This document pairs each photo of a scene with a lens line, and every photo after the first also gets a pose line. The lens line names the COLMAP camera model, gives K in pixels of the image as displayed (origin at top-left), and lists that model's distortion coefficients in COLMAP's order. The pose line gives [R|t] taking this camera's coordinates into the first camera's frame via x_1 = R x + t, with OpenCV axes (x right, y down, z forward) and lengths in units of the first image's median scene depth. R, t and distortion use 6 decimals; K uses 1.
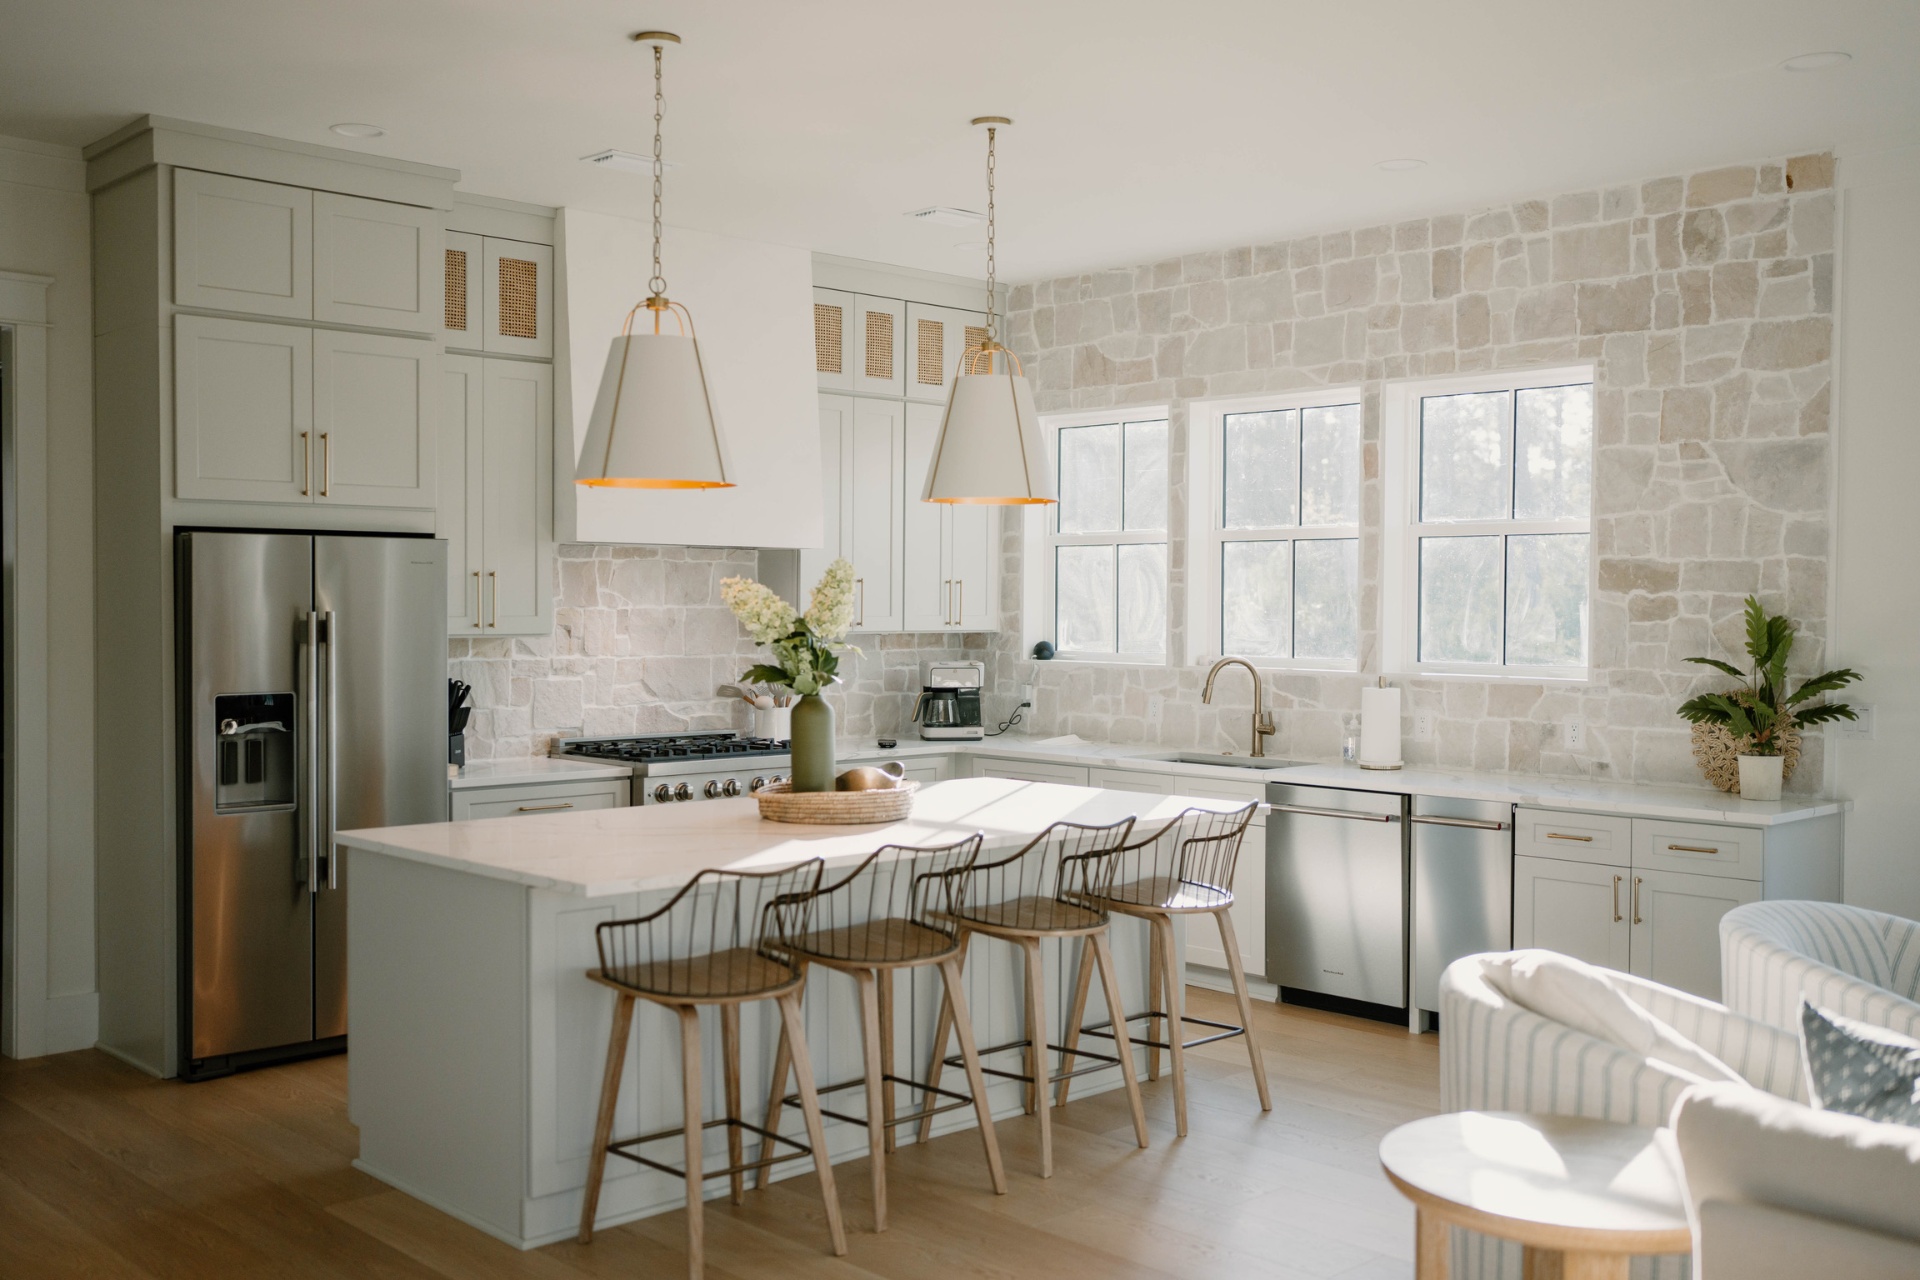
lens RADIAL K [[1848.3, 0, 936.1], [0, 1848.3, 638.9], [0, 0, 1]] dist [-0.025392, 0.091479]
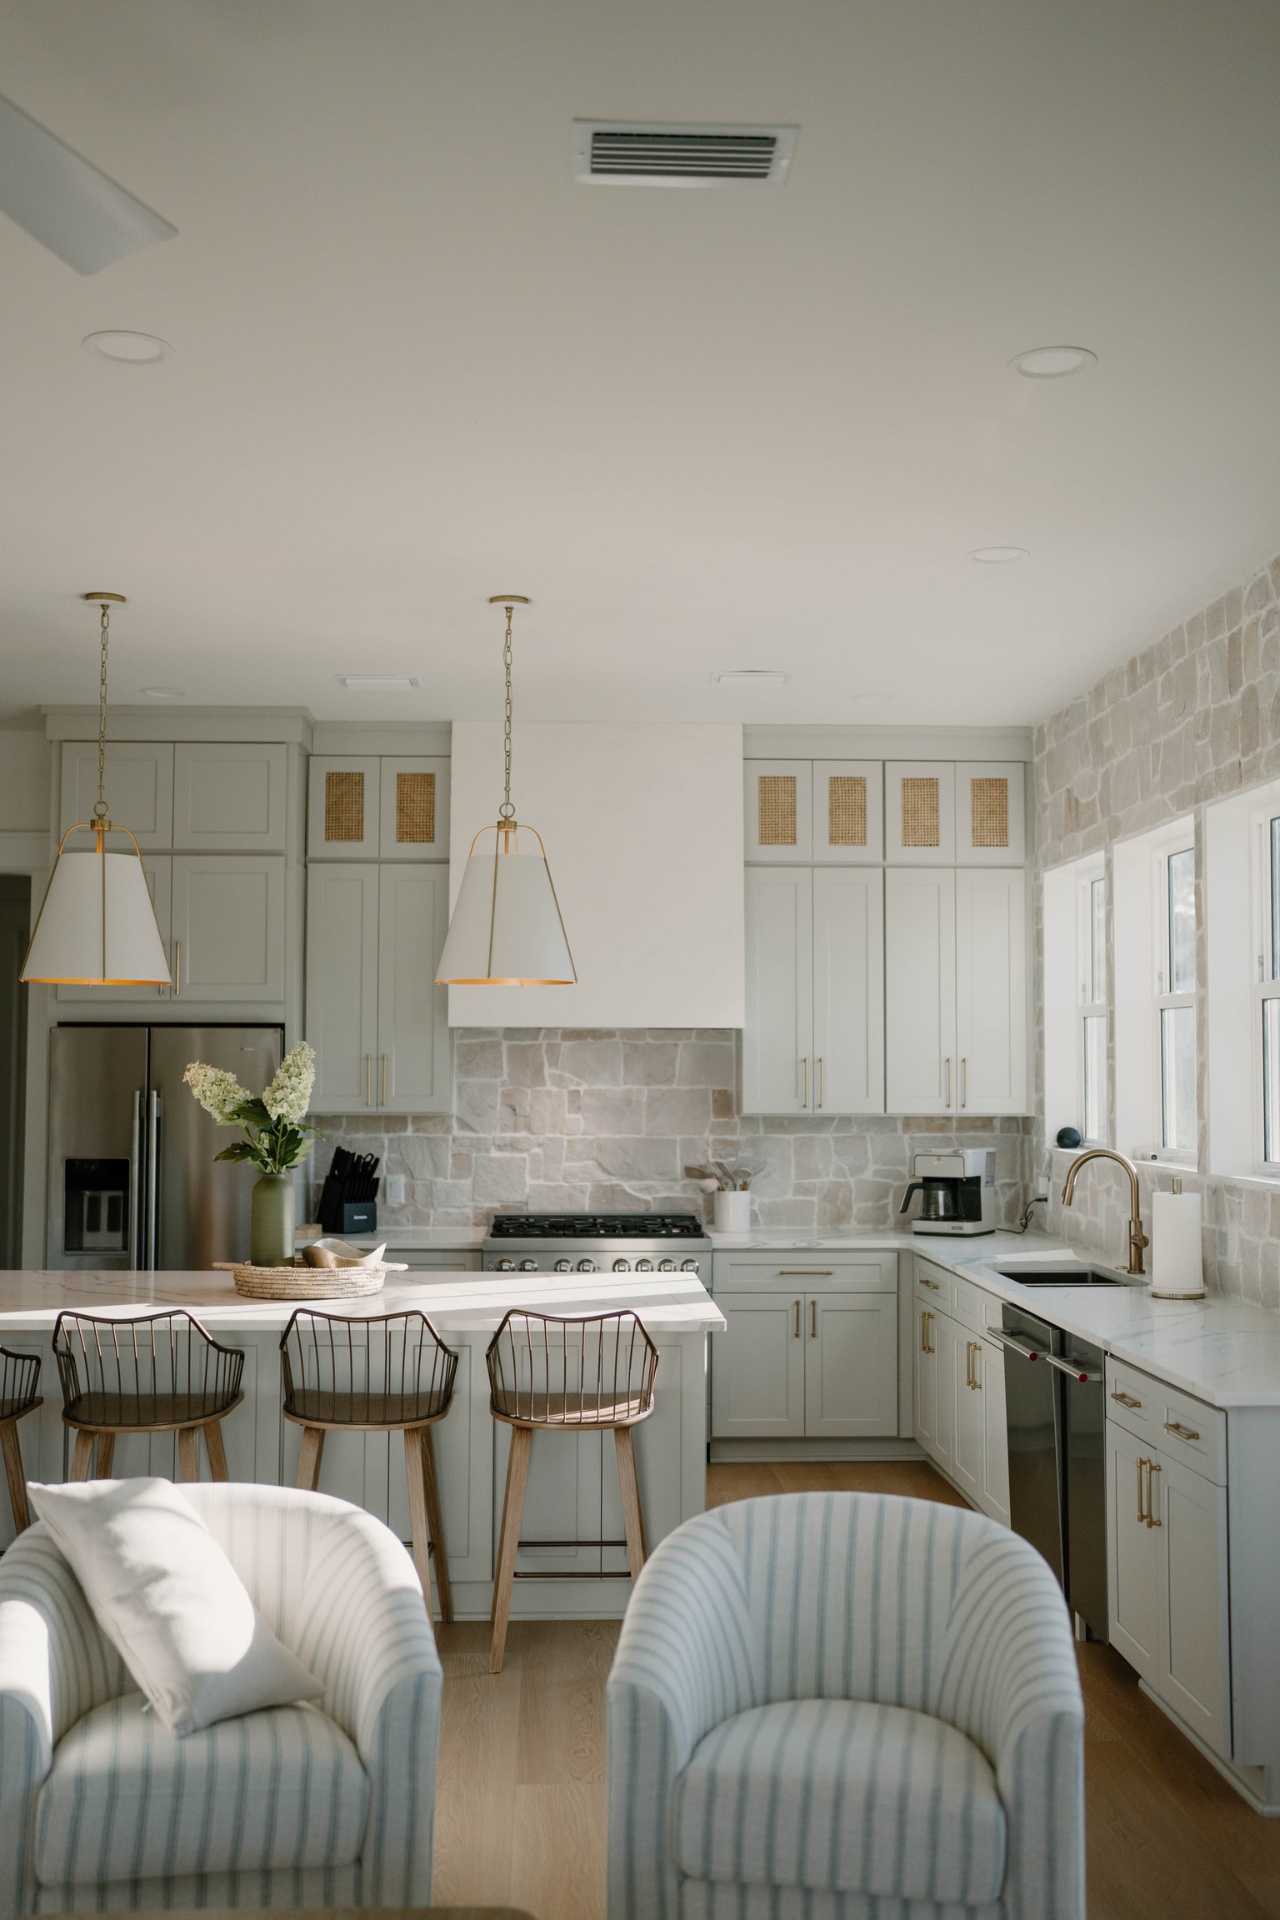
lens RADIAL K [[1878.9, 0, 639.6], [0, 1878.9, 984.1], [0, 0, 1]] dist [-0.011355, 0.004429]
pose [[0.754242, -0.033316, -0.655751, 0.582329], [-0.012073, 0.997839, -0.064583, -0.007840], [0.656486, 0.056628, 0.752210, 0.237633]]
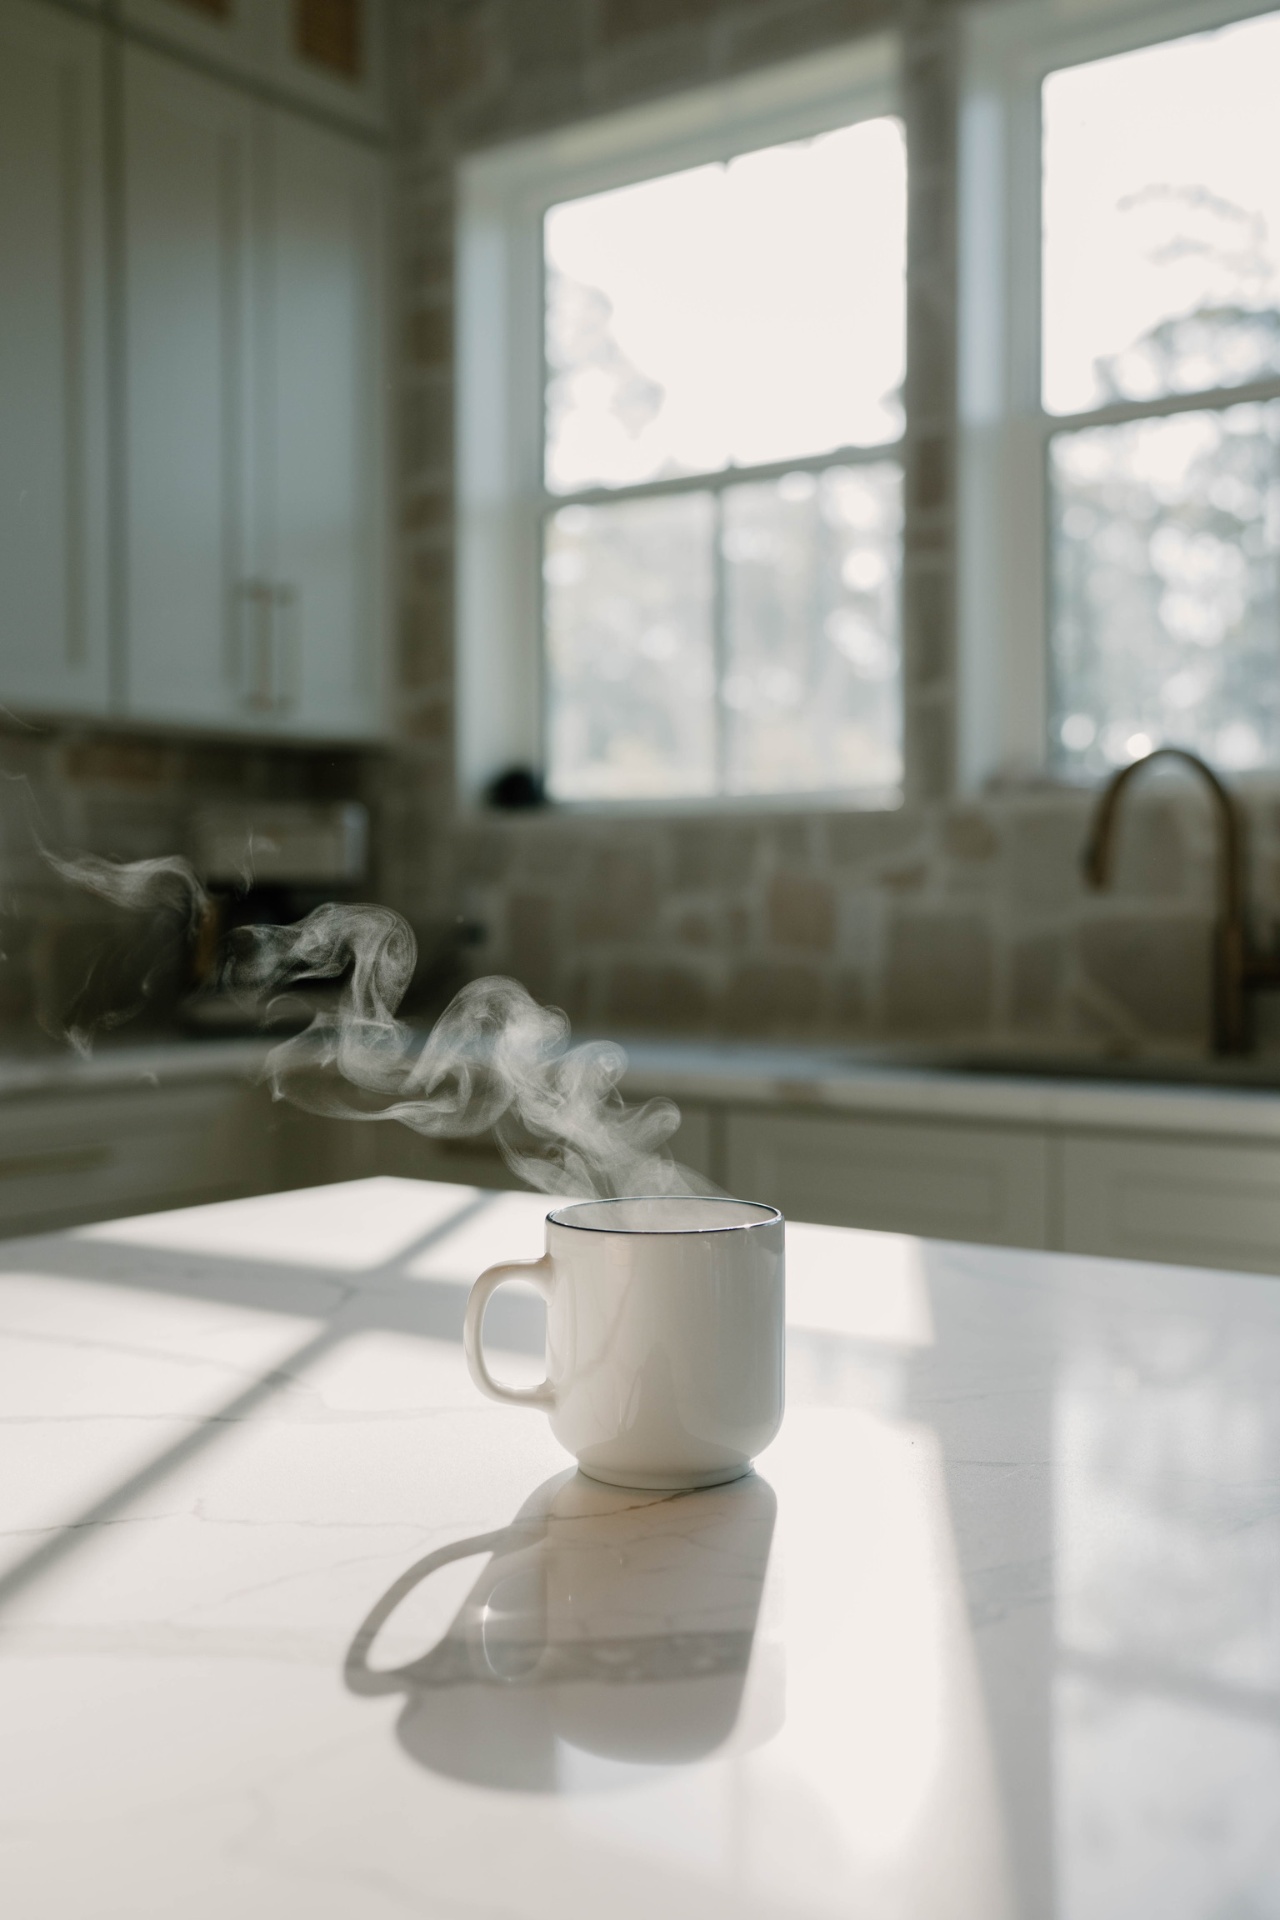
lens RADIAL K [[1878.9, 0, 639.6], [0, 1878.9, 984.1], [0, 0, 1]] dist [-0.011355, 0.004429]
pose [[0.982203, -0.018202, 0.186940, 0.011919], [0.013329, 0.999539, 0.027290, 0.042556], [-0.187350, -0.024313, 0.981992, 0.732545]]
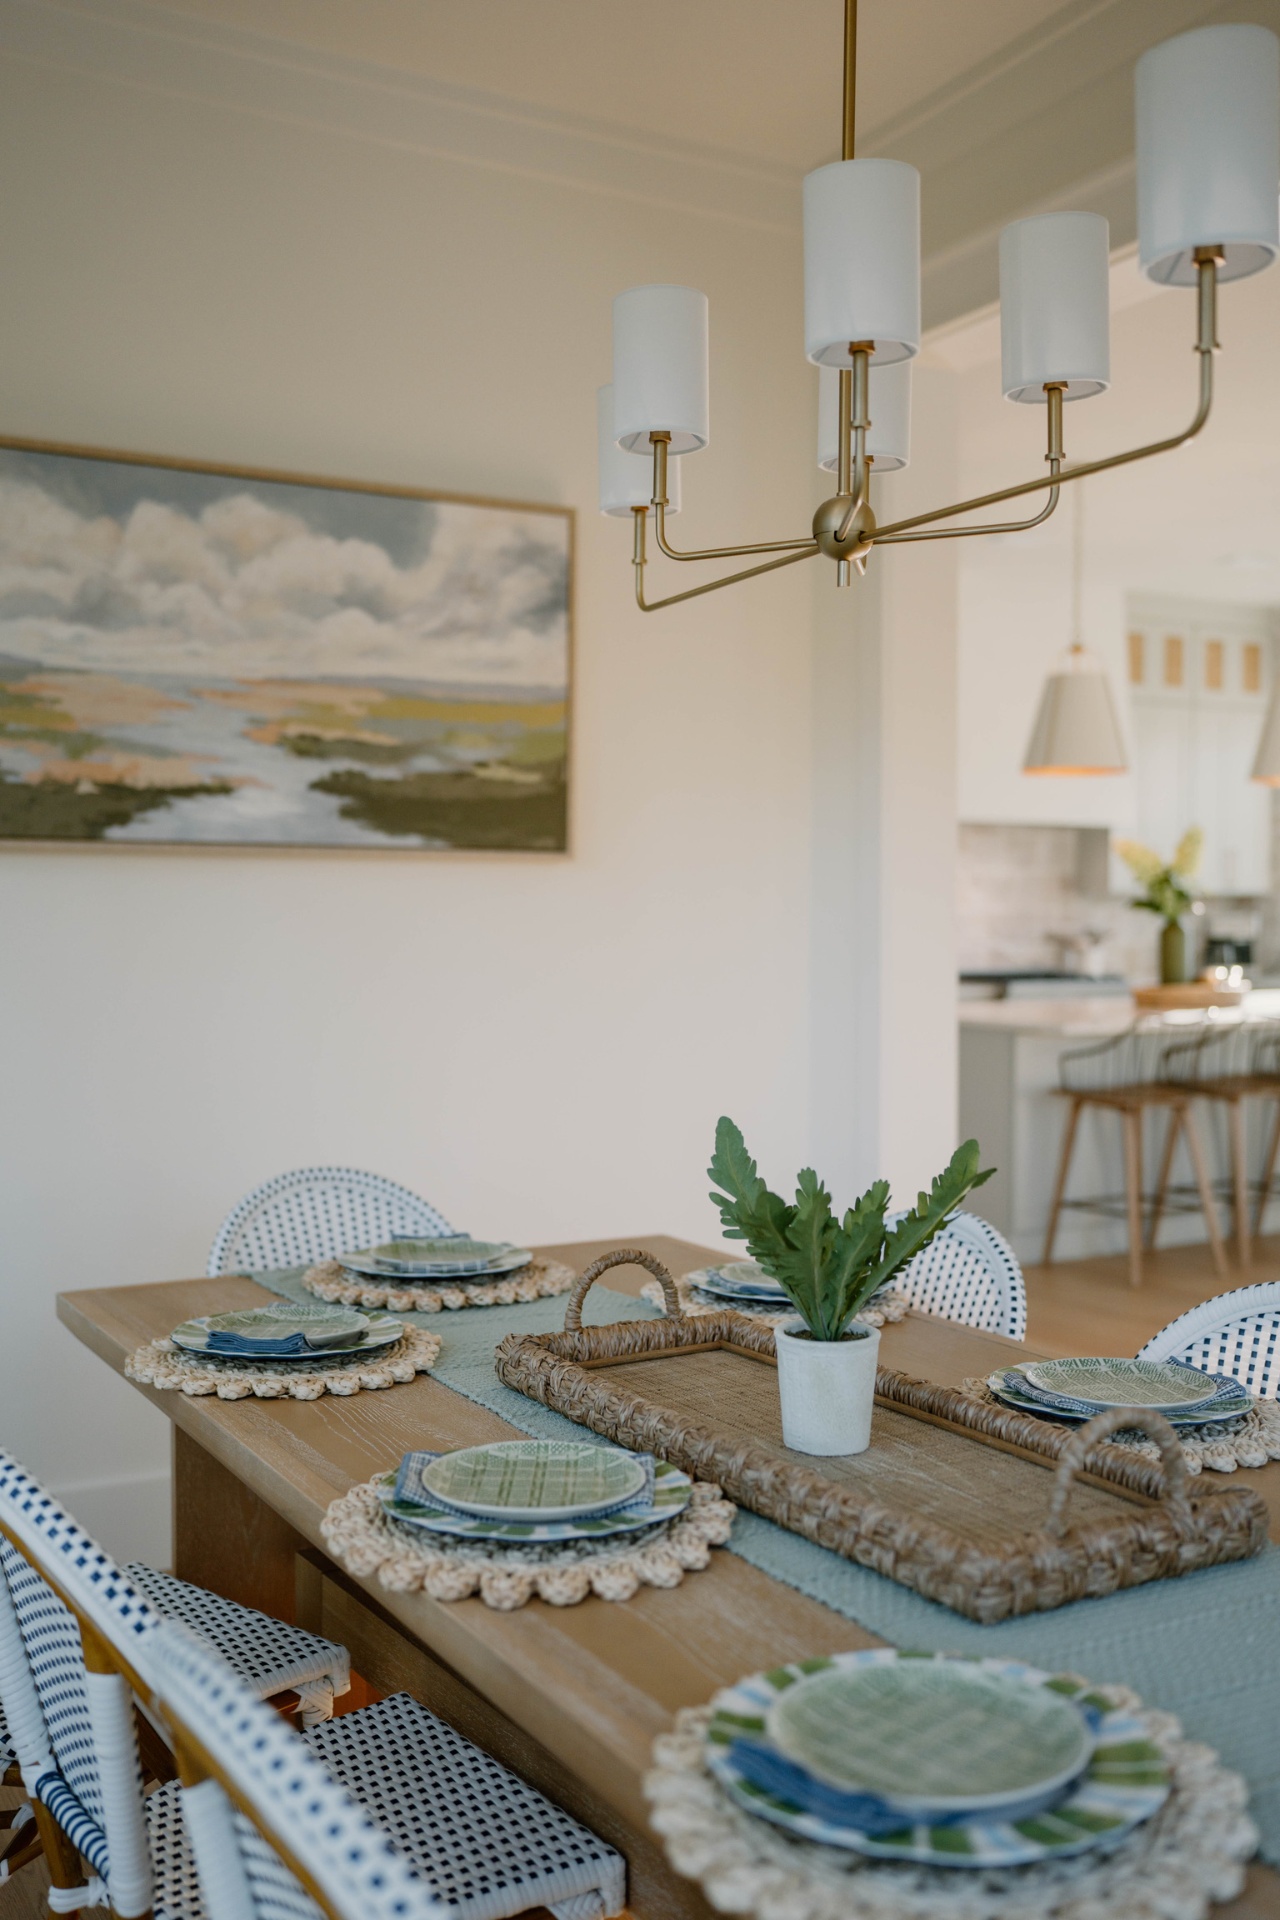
lens RADIAL K [[1848.3, 0, 612.5], [0, 1848.3, 962.8], [0, 0, 1]] dist [-0.025392, 0.091479]
pose [[0.966905, 0.002647, -0.255123, -0.088842], [0.000518, 0.999924, 0.012341, 0.033180], [0.255136, -0.012065, 0.966830, -0.346538]]
